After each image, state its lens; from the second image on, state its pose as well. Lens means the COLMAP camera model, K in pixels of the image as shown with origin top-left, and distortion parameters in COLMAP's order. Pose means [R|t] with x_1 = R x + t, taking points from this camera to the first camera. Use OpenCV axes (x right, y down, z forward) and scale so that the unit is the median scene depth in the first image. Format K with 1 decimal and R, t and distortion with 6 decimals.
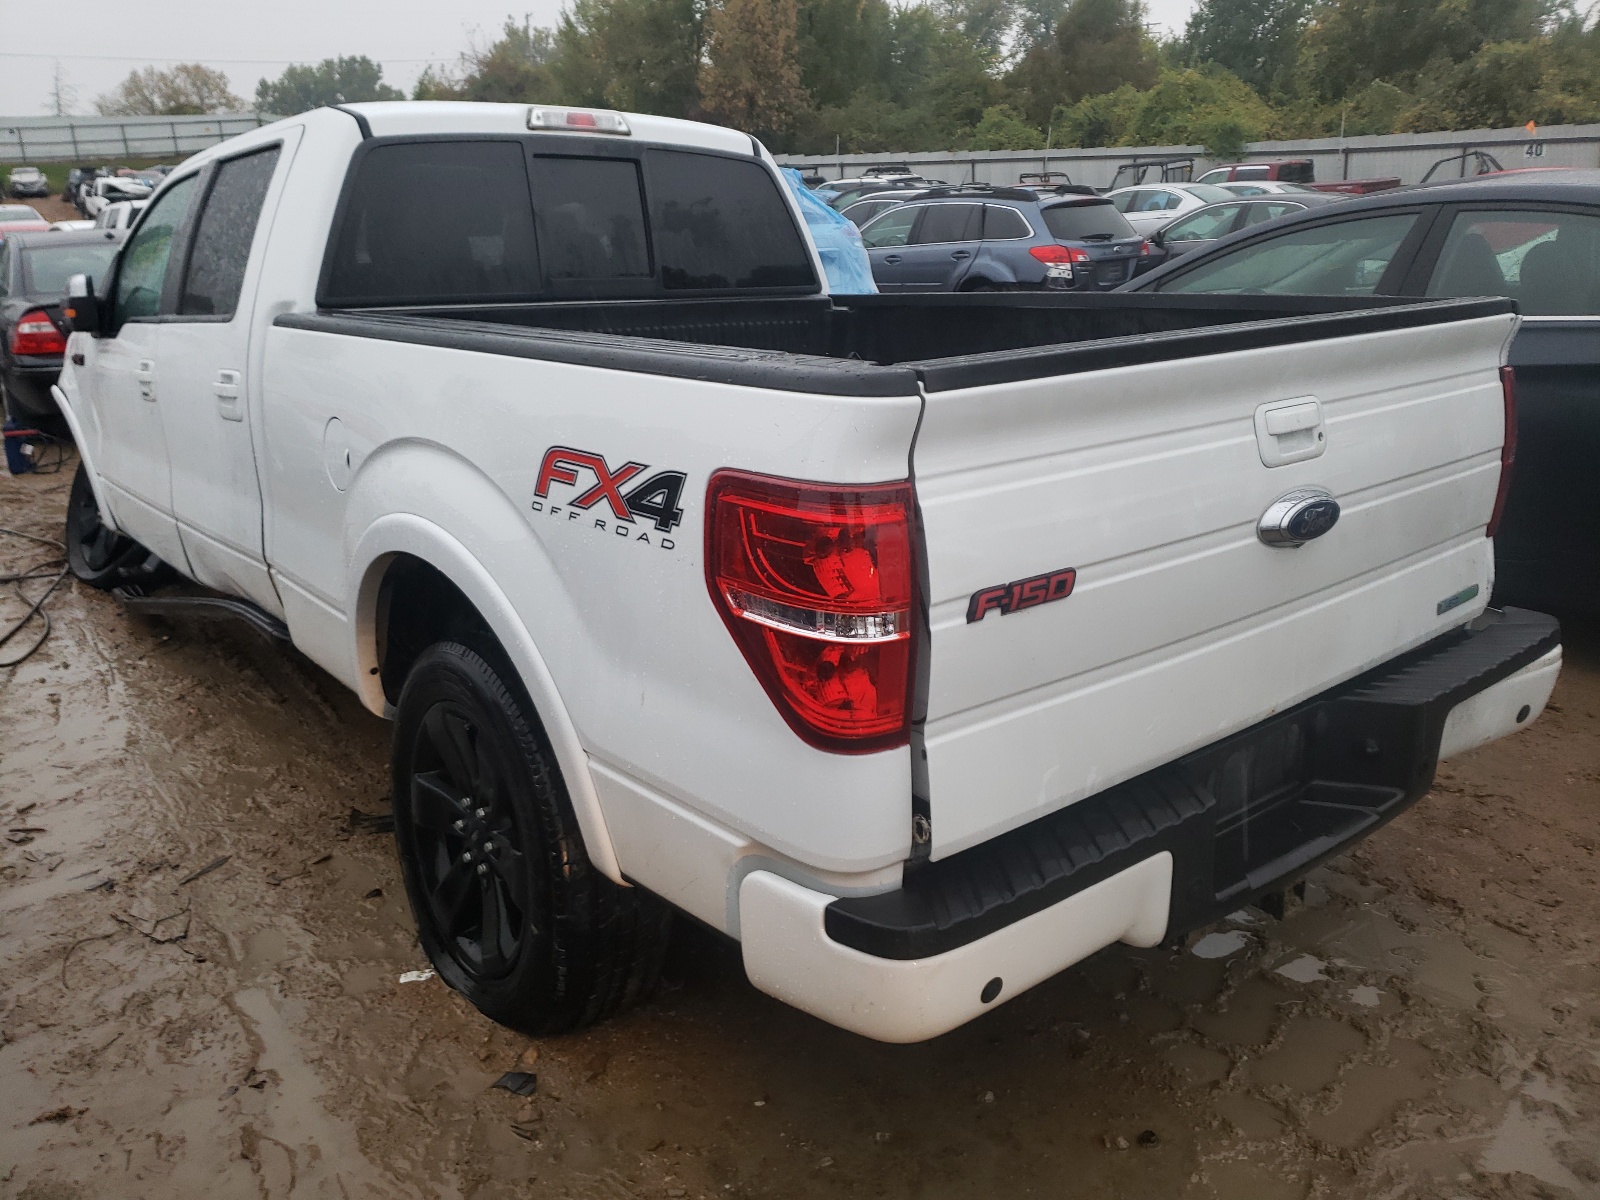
lens RADIAL K [[1207.0, 0, 800.9], [0, 1207.0, 591.4], [0, 0, 1]] dist [0.023426, 0.000651]
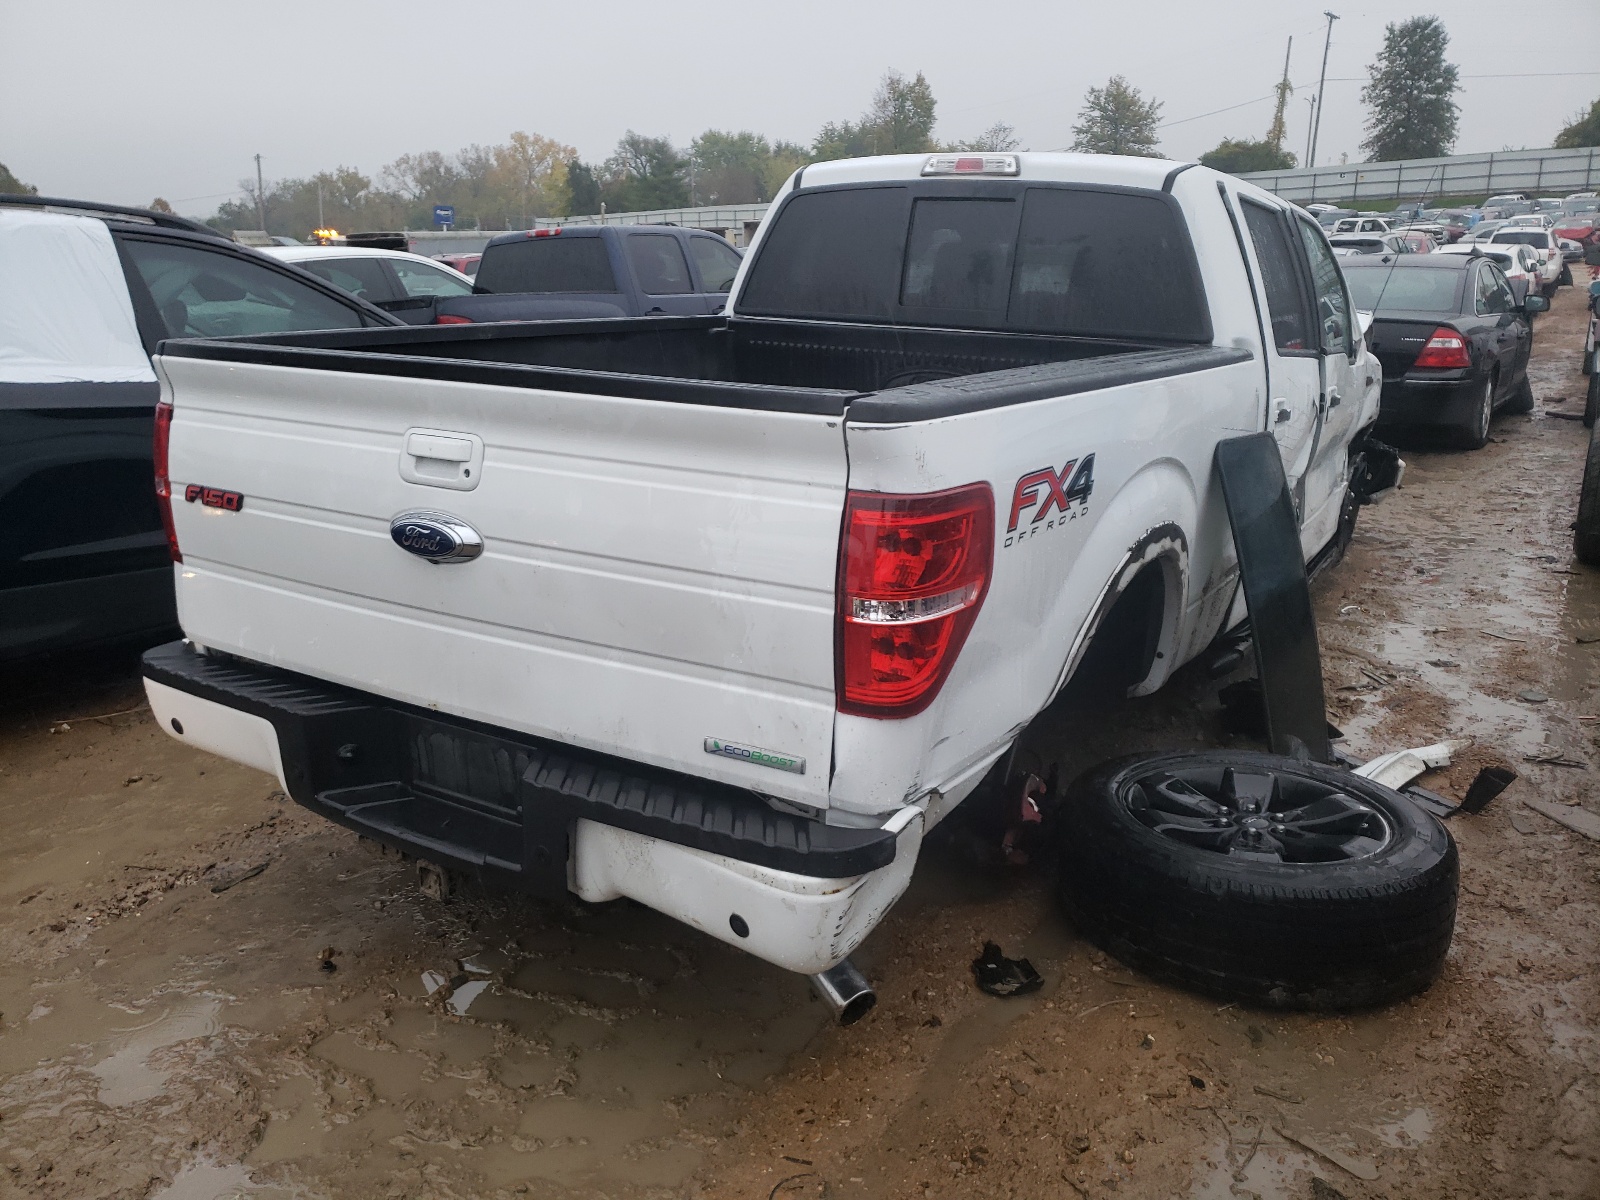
lens RADIAL K [[1207.0, 0, 800.3], [0, 1207.0, 607.3], [0, 0, 1]] dist [0.023426, 0.000651]
pose [[0.362046, 0.285510, -0.887359, 1.522633], [-0.286375, 0.939970, 0.185595, -0.299979], [0.887080, 0.186924, 0.422076, 0.831474]]
